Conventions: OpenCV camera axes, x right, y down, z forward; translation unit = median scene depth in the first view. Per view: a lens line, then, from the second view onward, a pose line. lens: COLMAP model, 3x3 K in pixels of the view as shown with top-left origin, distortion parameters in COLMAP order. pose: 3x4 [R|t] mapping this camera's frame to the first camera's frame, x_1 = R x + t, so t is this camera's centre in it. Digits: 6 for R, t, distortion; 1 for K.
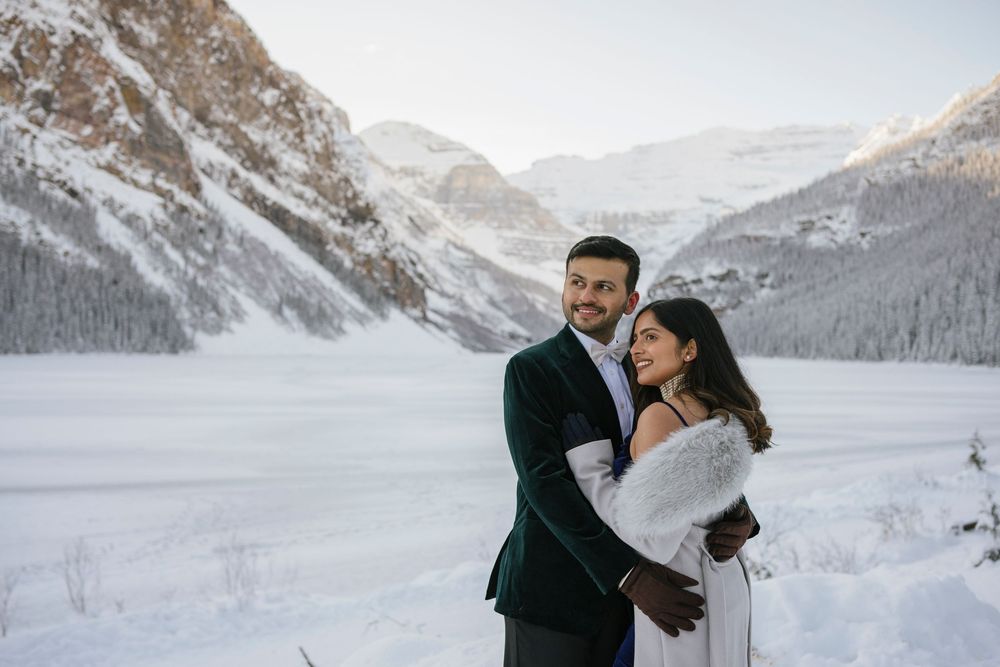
lens RADIAL K [[949.8, 0, 501.8], [0, 949.8, 333.0], [0, 0, 1]] dist [-0.011197, -0.000705]
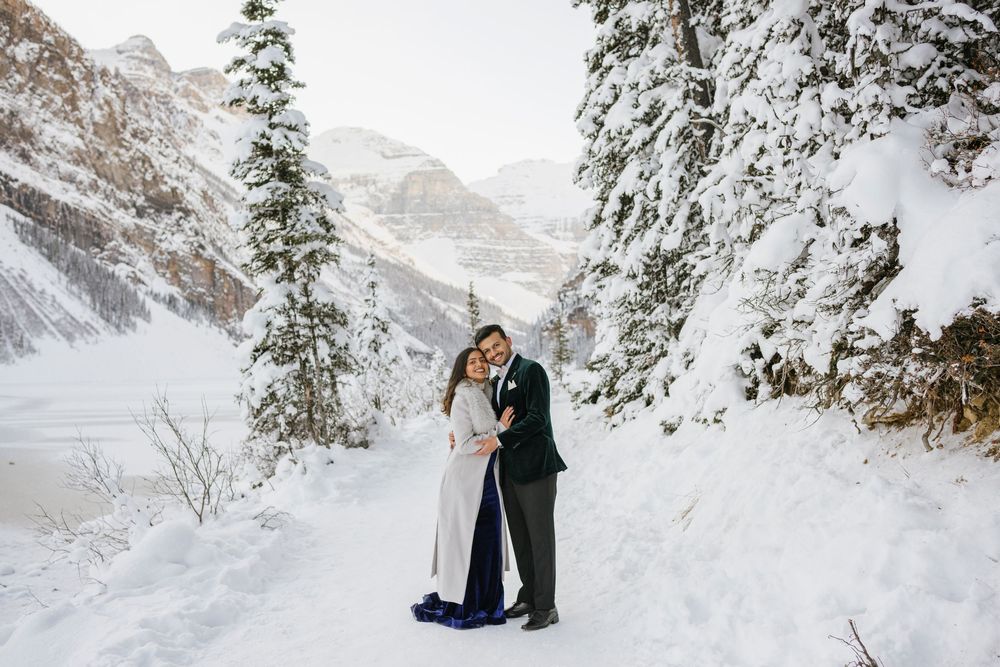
lens RADIAL K [[1006.4, 0, 496.3], [0, 1006.4, 330.2], [0, 0, 1]] dist [-0.008076, 0.011193]
pose [[0.999418, -0.029219, 0.017593, 0.138036], [0.029585, 0.999343, -0.020931, 0.008545], [-0.016970, 0.021440, 0.999626, 0.207298]]
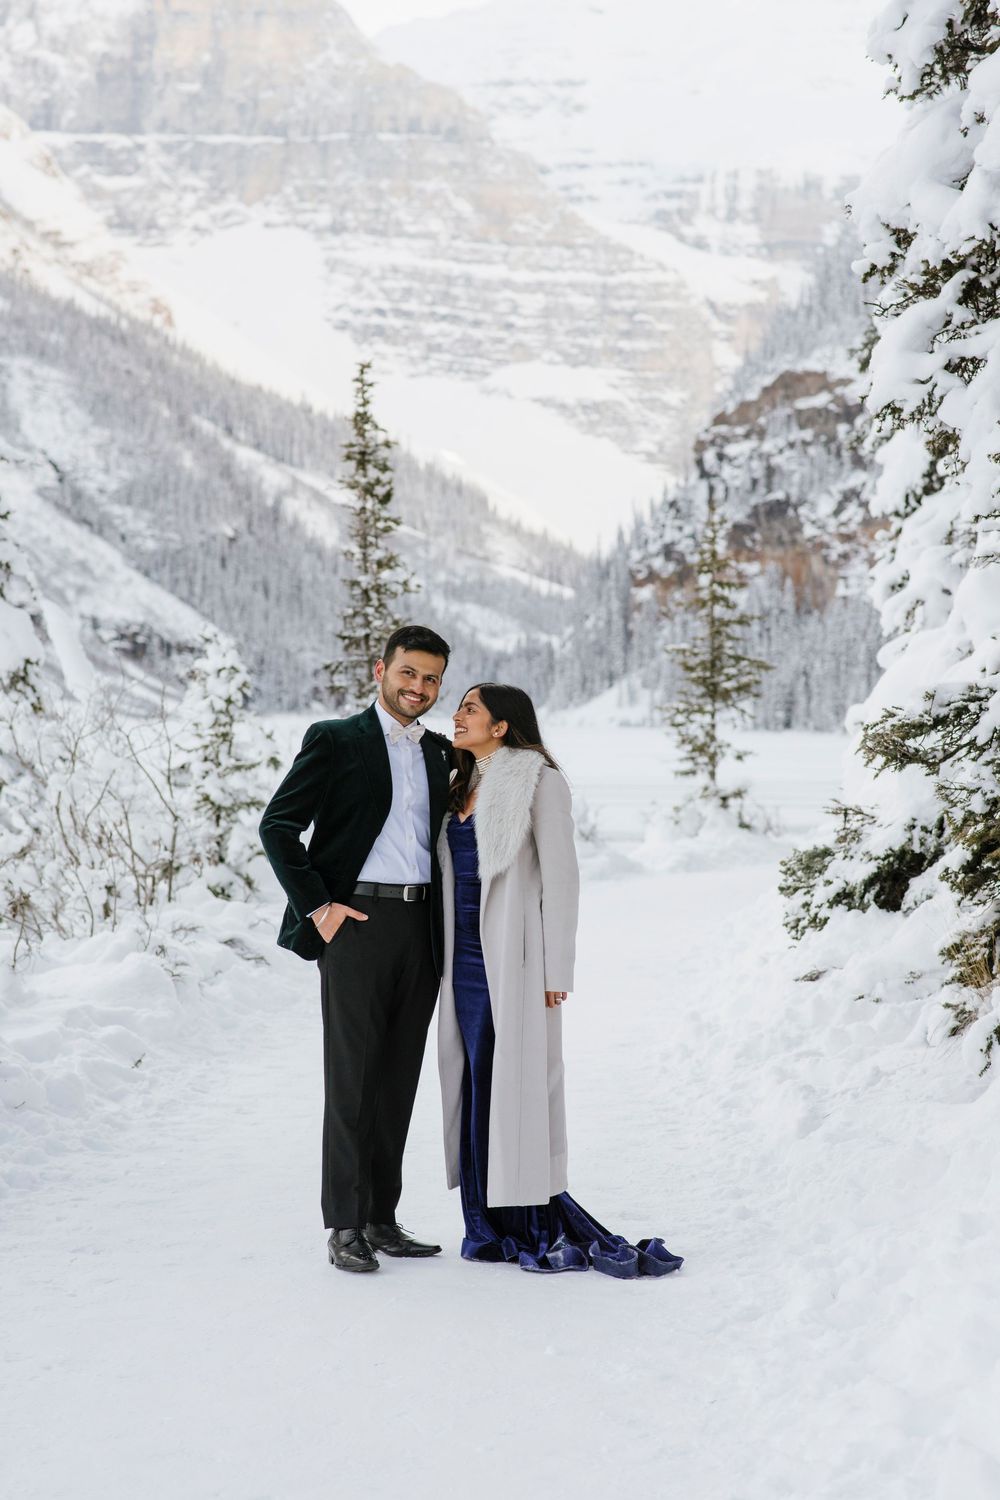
lens RADIAL K [[3668.7, 0, 504.2], [0, 3668.7, 746.0], [0, 0, 1]] dist [0.034975, 0.659507]
pose [[0.999586, 0.004233, 0.028462, 0.138132], [-0.004965, 0.999658, 0.025675, 0.008528], [-0.028343, -0.025806, 0.999265, 0.210850]]
